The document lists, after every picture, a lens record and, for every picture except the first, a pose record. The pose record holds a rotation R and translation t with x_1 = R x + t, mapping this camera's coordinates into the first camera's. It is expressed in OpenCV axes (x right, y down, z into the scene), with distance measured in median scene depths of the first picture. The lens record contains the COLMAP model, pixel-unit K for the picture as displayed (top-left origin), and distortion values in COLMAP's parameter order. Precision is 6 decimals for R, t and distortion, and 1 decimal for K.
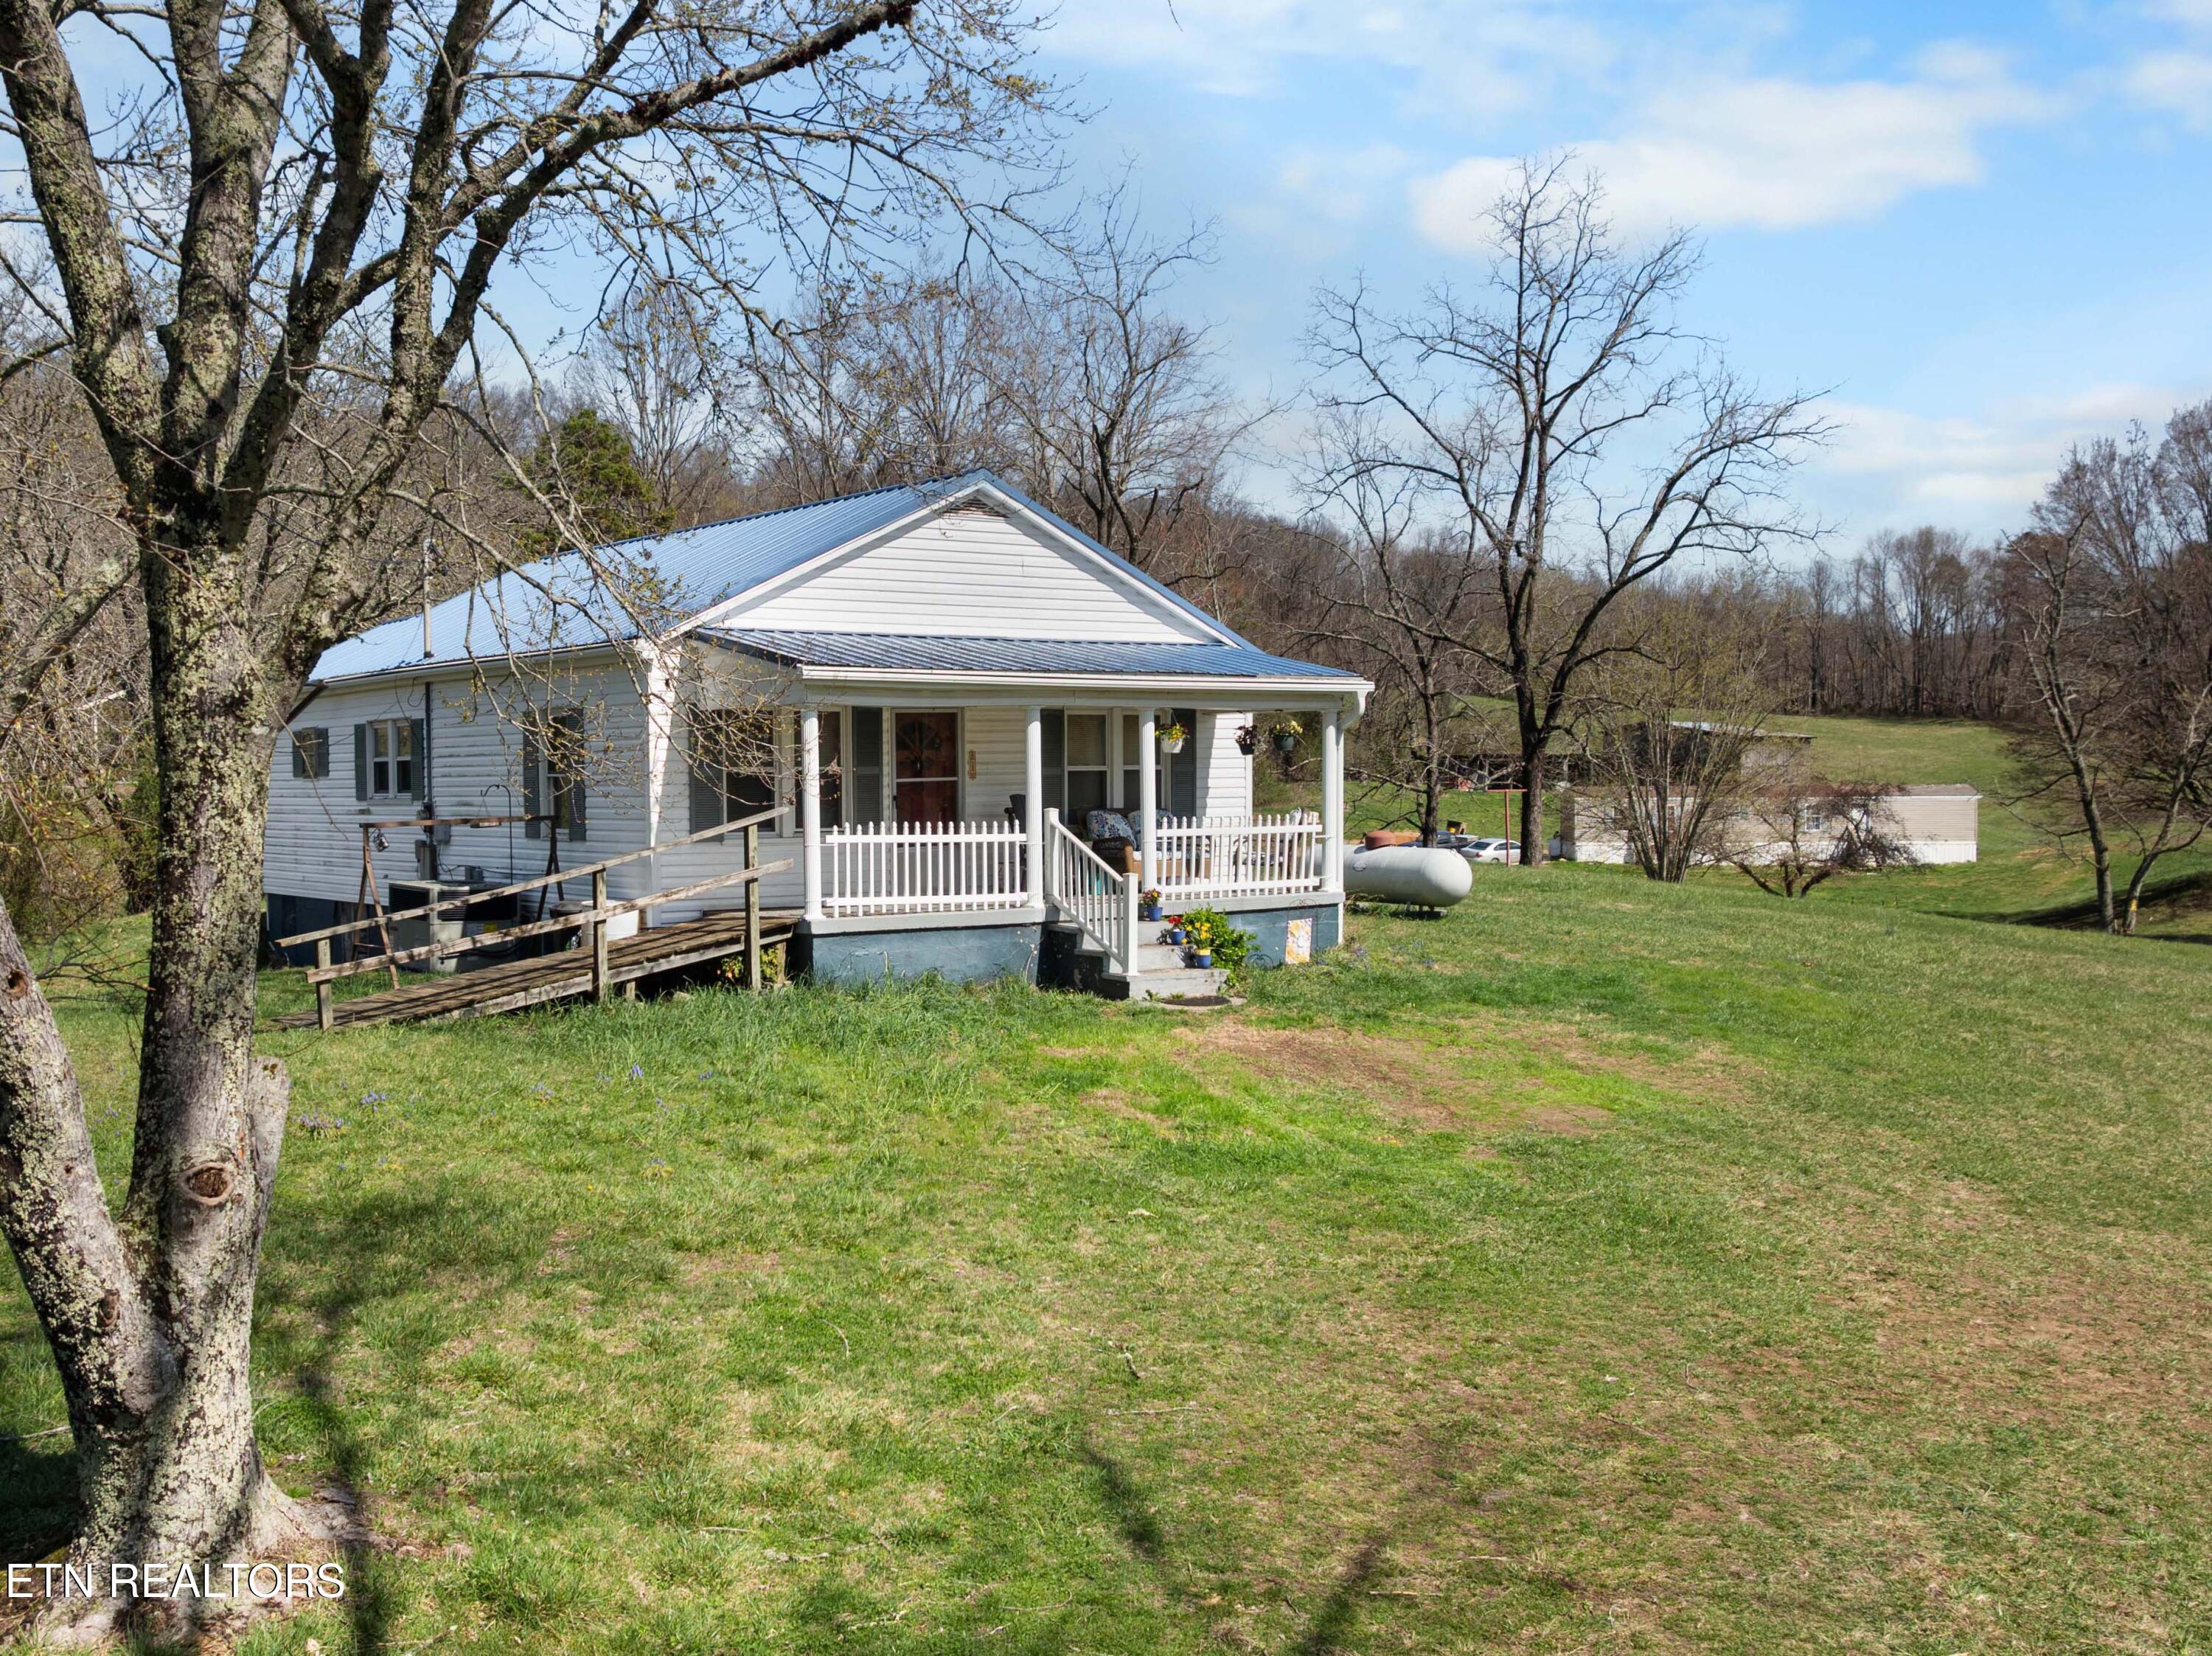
lens RADIAL K [[2208.8, 0, 970.5], [0, 2208.8, 917.5], [0, 0, 1]] dist [-0.031485, -0.000668]
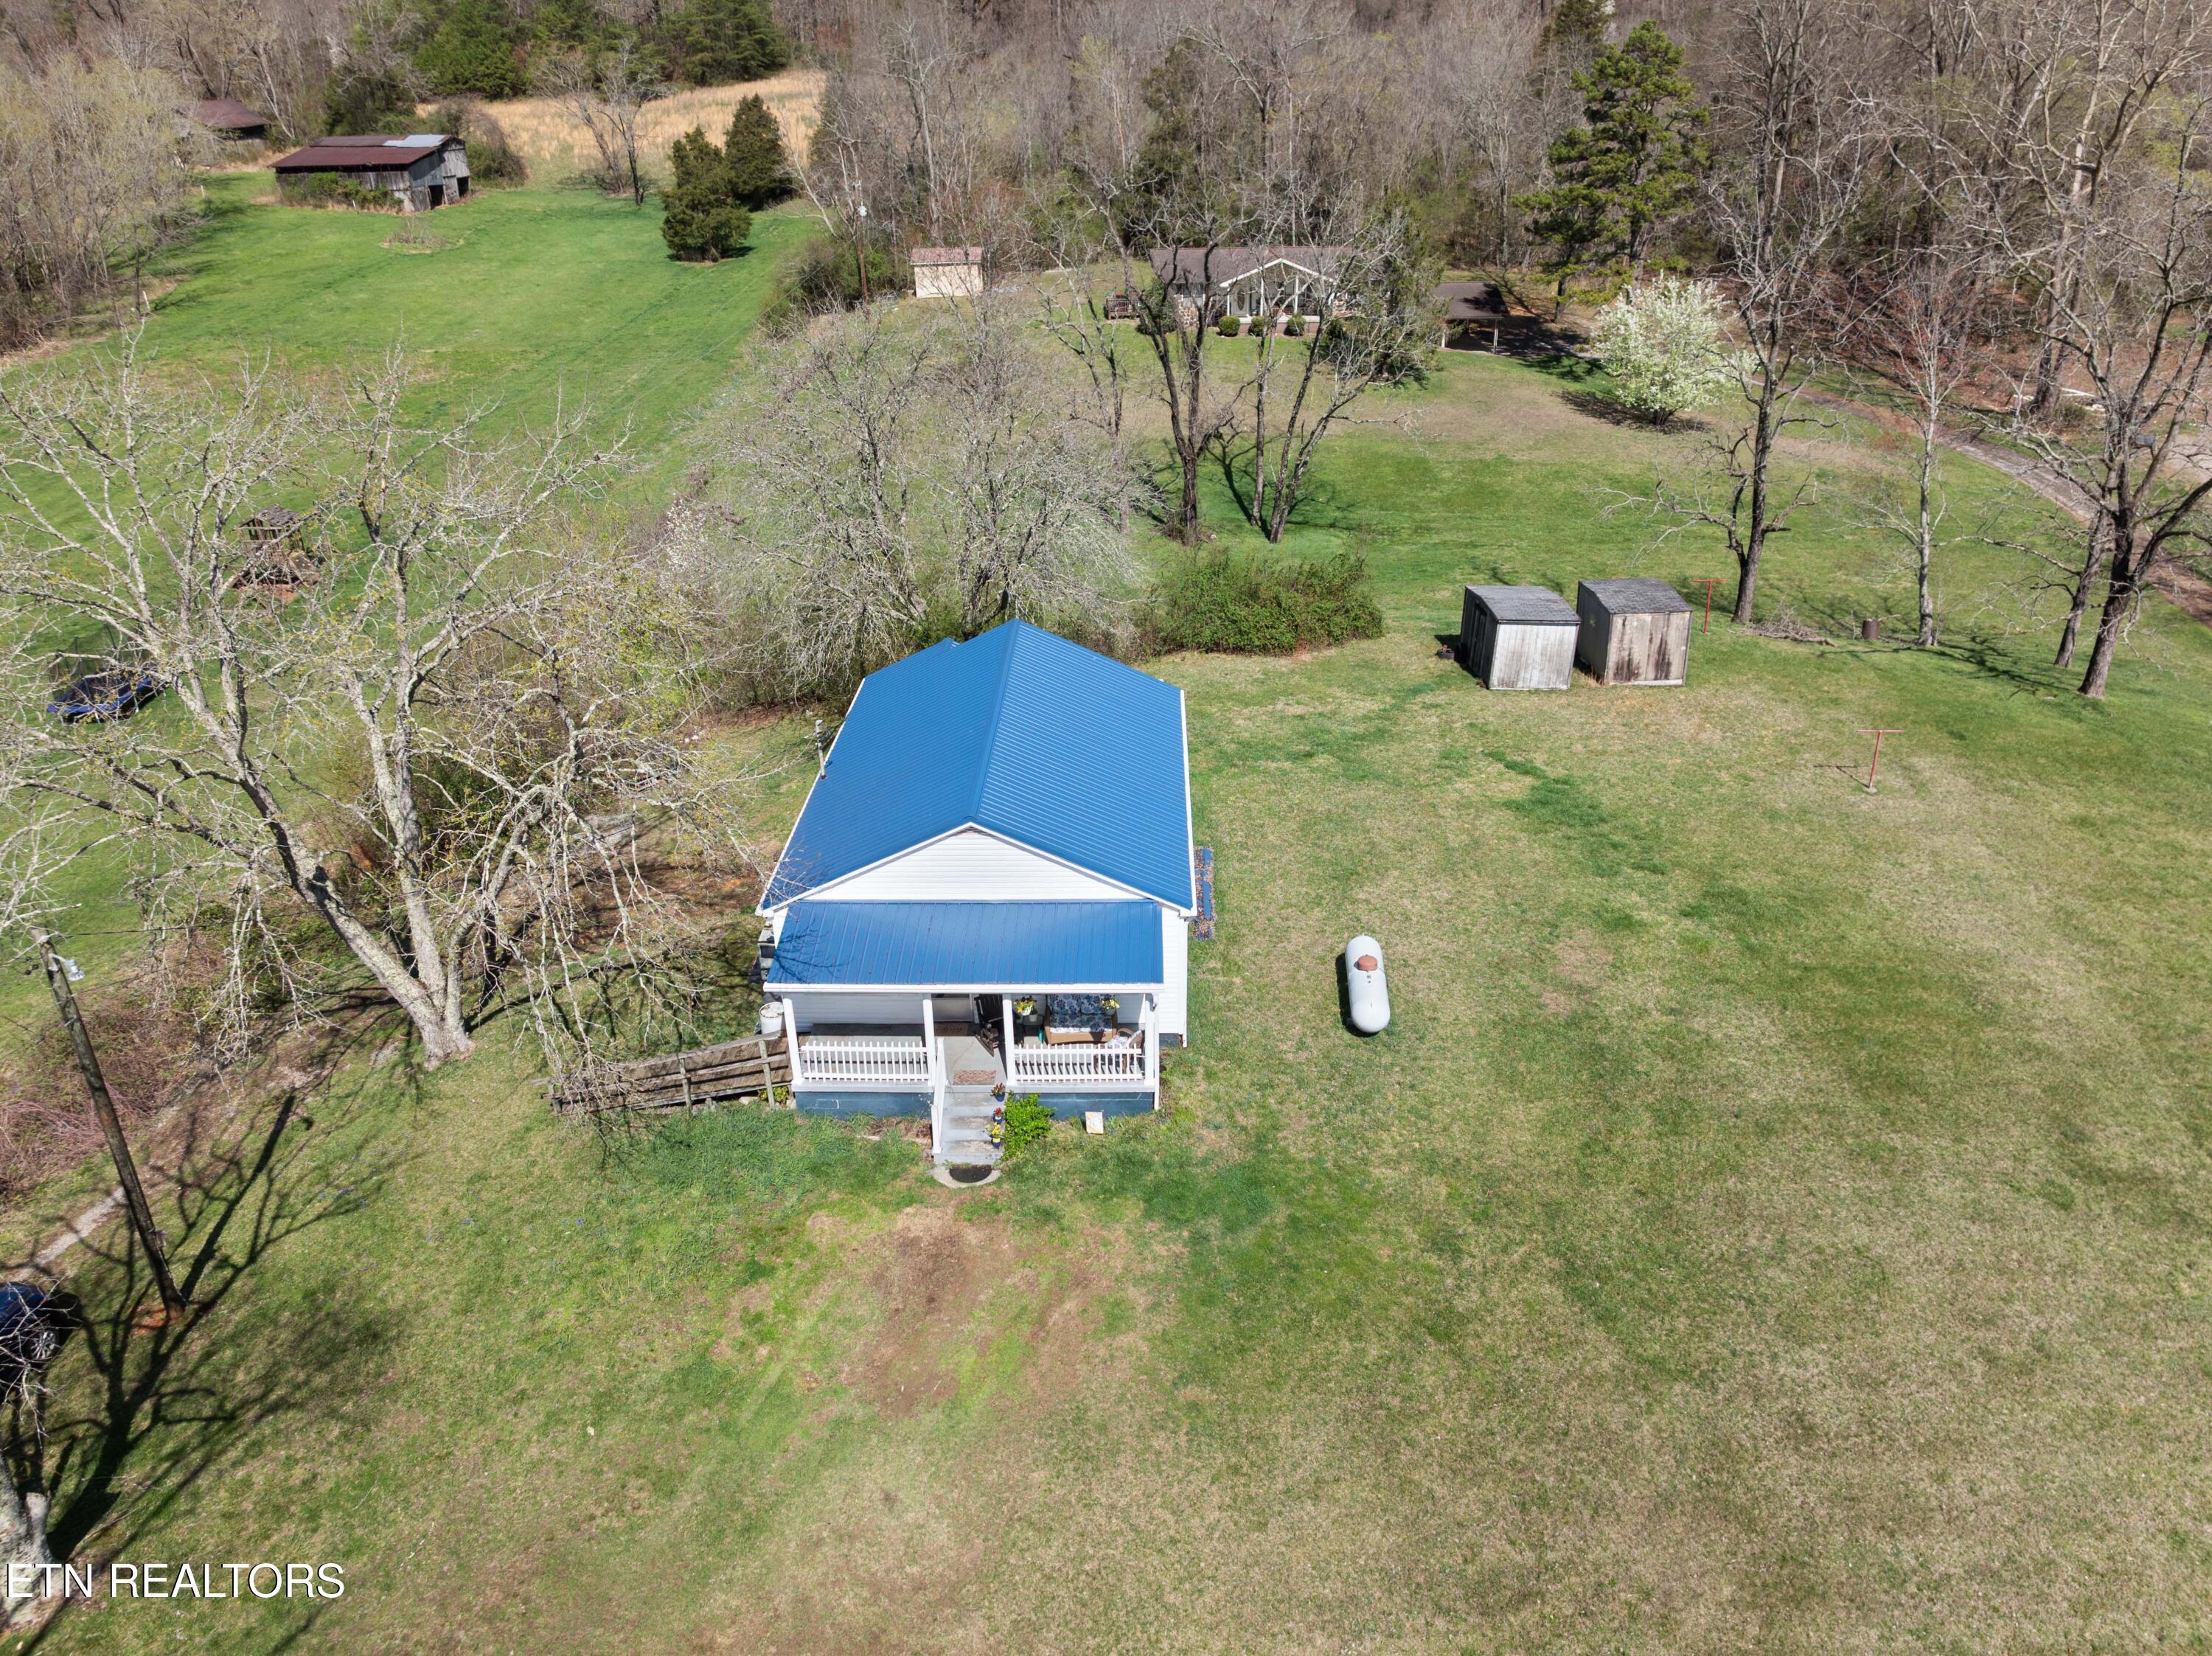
lens RADIAL K [[1554.8, 0, 1127.2], [0, 1554.8, 825.1], [0, 0, 1]] dist [-0.030760, -0.005043]
pose [[0.808583, 0.259129, -0.528248, 0.757618], [-0.033094, 0.916406, 0.398880, -0.695081], [0.587451, -0.305046, 0.749565, 0.164842]]
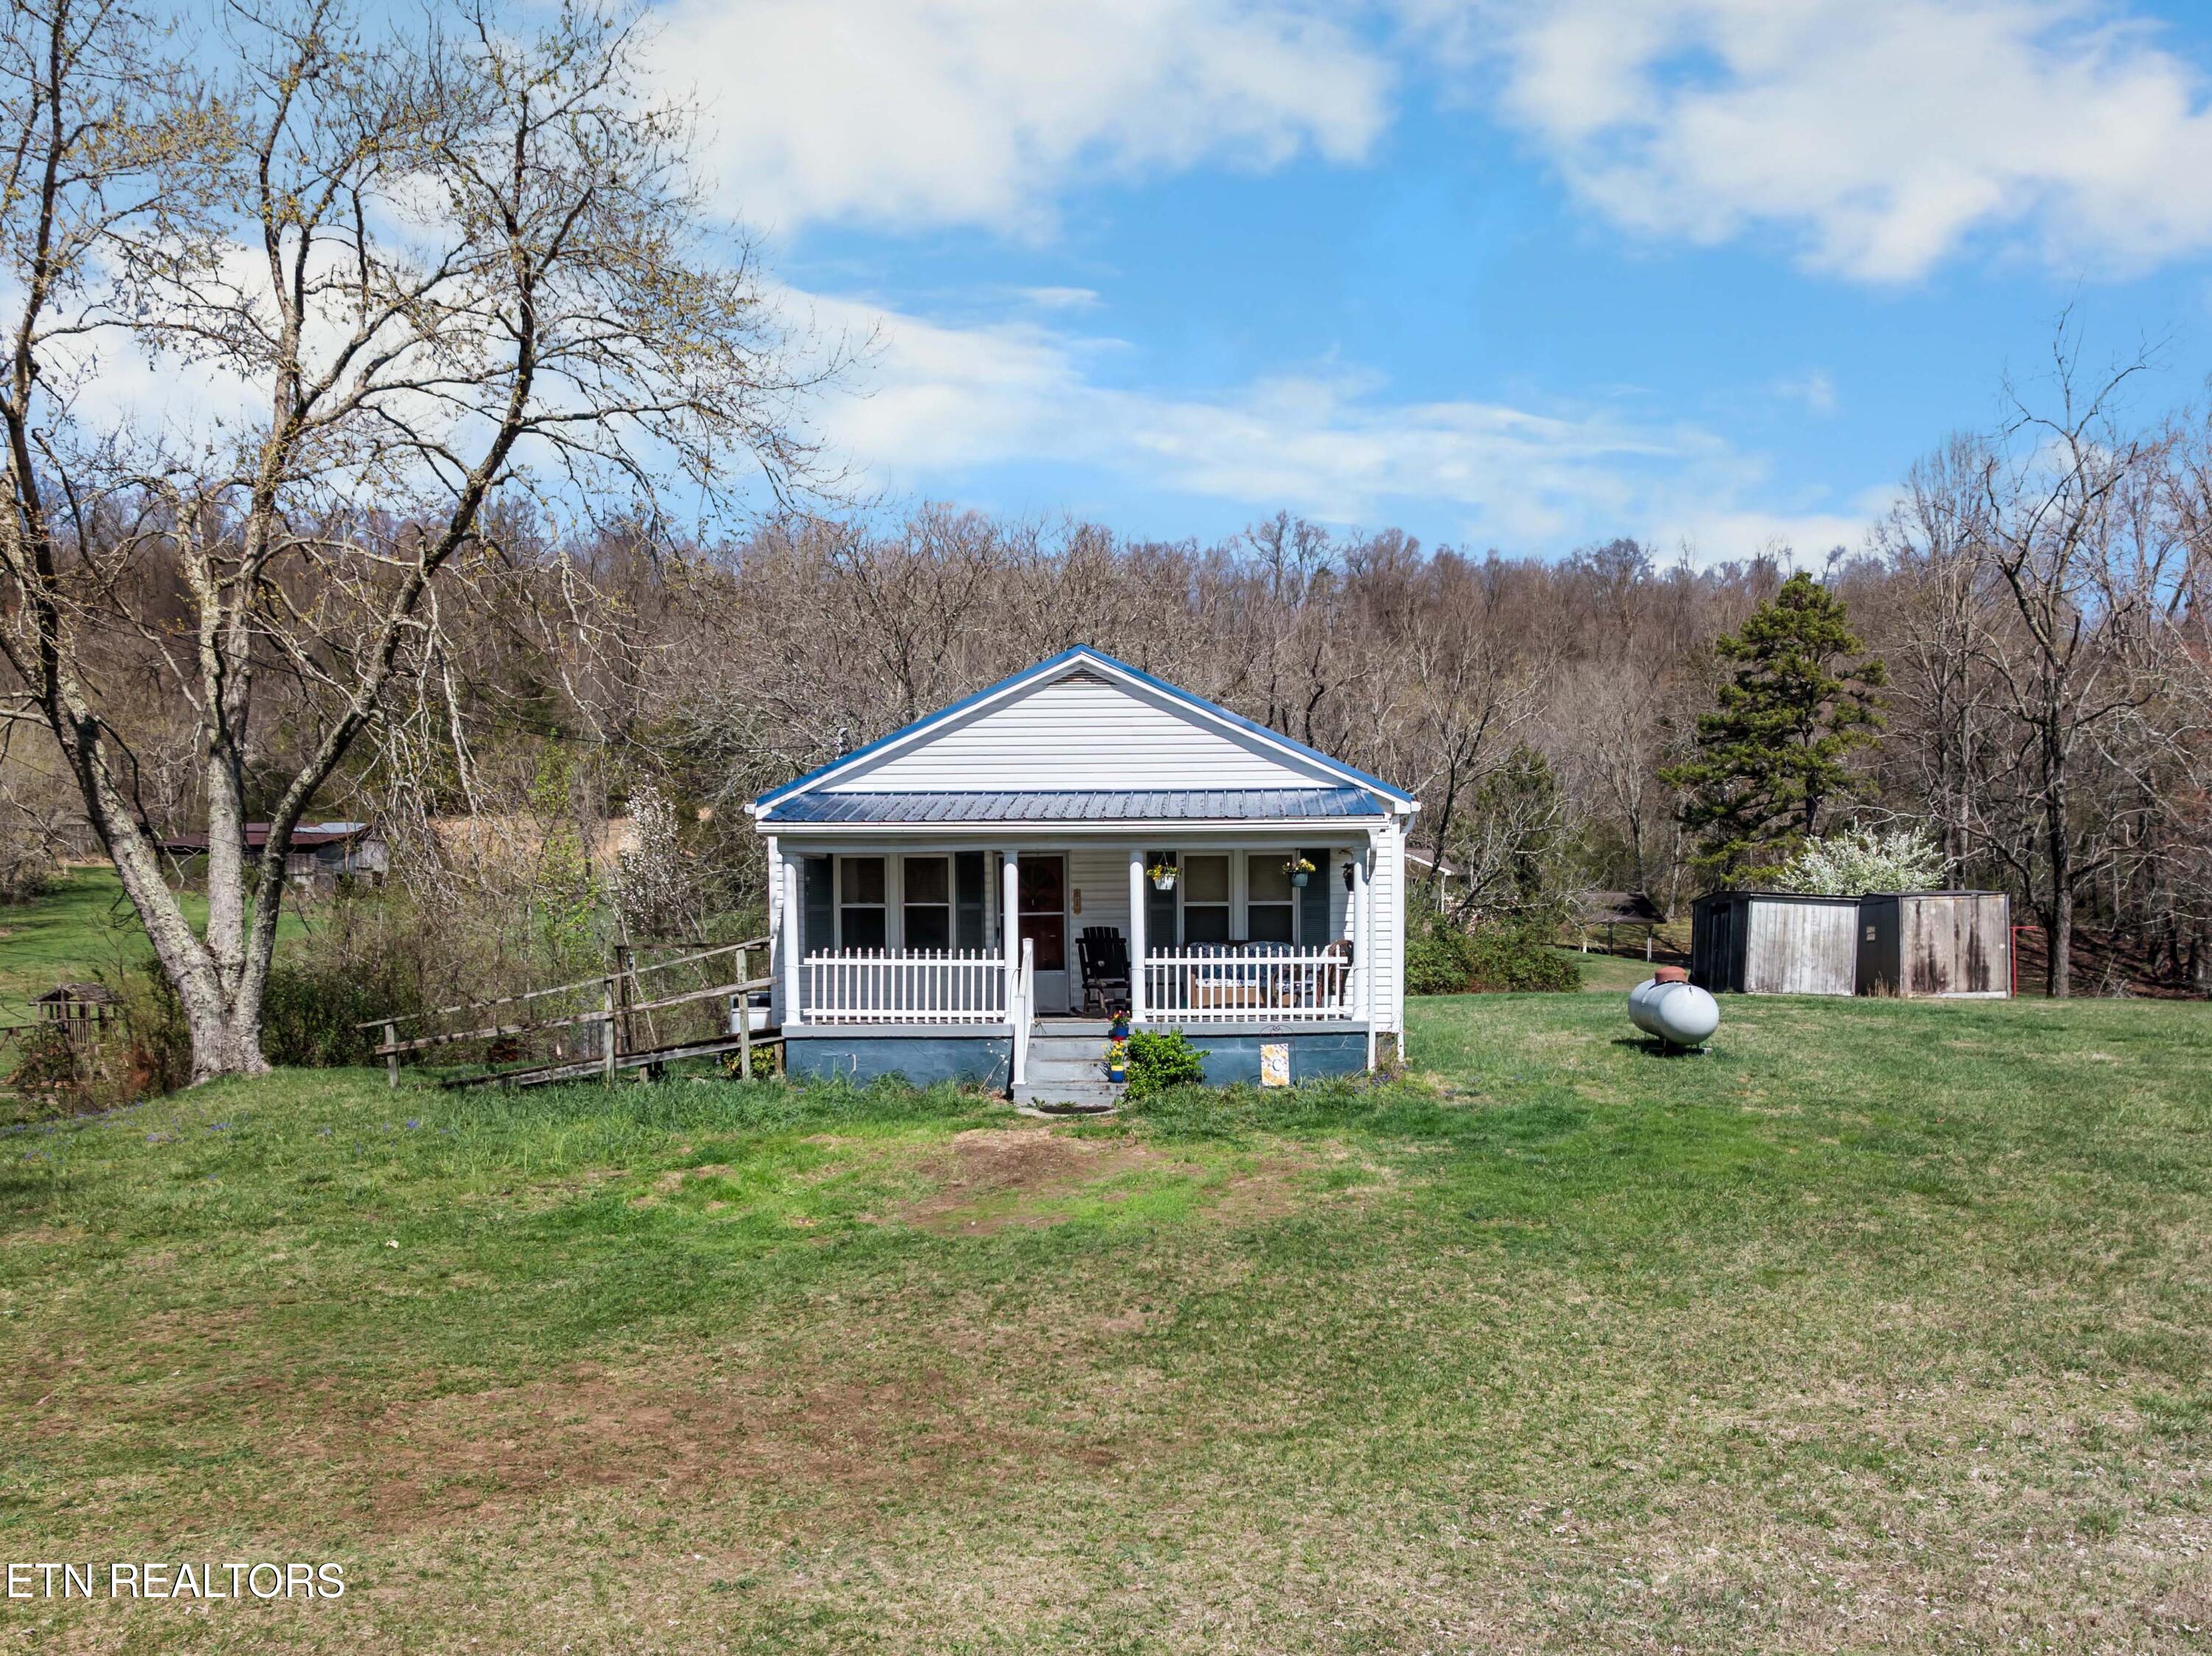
lens RADIAL K [[1980.1, 0, 1182.8], [0, 1980.1, 1062.9], [0, 0, 1]] dist [-0.027881, -0.013120]
pose [[0.815902, 0.043539, -0.576548, 0.666234], [-0.037210, 0.999048, 0.022787, -0.010275], [0.576991, 0.002862, 0.816745, 0.188161]]
